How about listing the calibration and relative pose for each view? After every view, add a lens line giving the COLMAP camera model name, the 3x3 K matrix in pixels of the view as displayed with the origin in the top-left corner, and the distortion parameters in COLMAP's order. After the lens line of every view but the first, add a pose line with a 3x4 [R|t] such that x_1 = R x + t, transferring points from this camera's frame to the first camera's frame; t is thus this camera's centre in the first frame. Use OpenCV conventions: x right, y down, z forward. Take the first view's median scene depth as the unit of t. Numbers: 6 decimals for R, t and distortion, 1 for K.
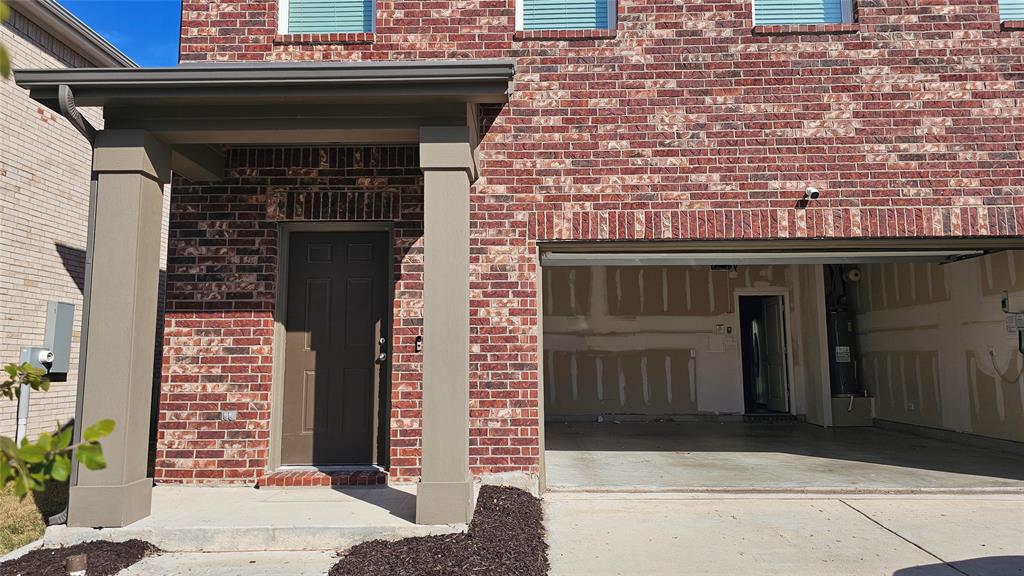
lens RADIAL K [[685.7, 0, 504.9], [0, 685.7, 280.7], [0, 0, 1]] dist [0.083001, -0.079885]
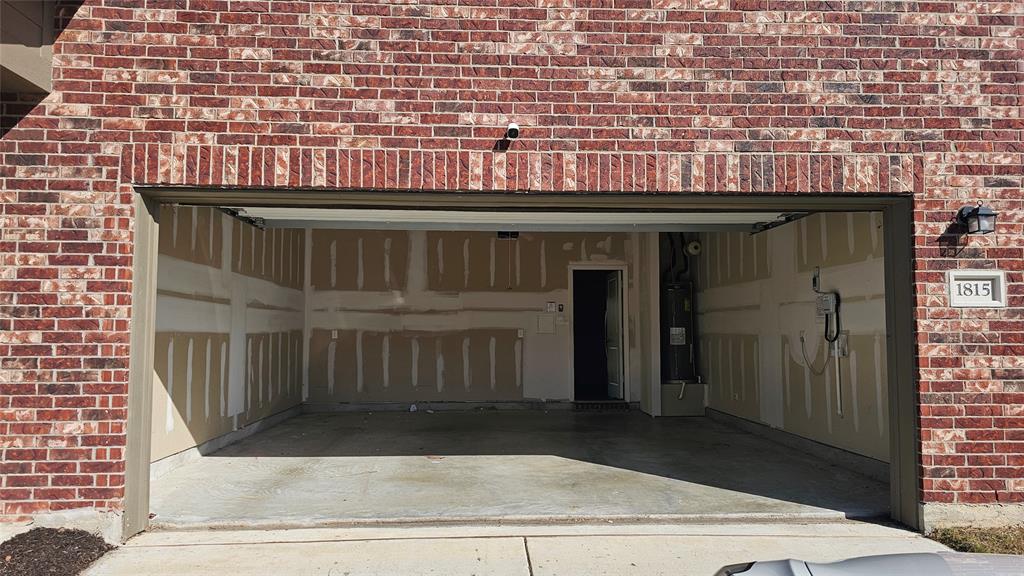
lens RADIAL K [[685.7, 0, 504.9], [0, 685.7, 280.7], [0, 0, 1]] dist [0.083001, -0.079885]
pose [[0.998046, 0.013358, 0.061041, 0.384079], [-0.015920, 0.999005, 0.041666, 0.003849], [-0.060424, -0.042557, 0.997265, 0.256413]]
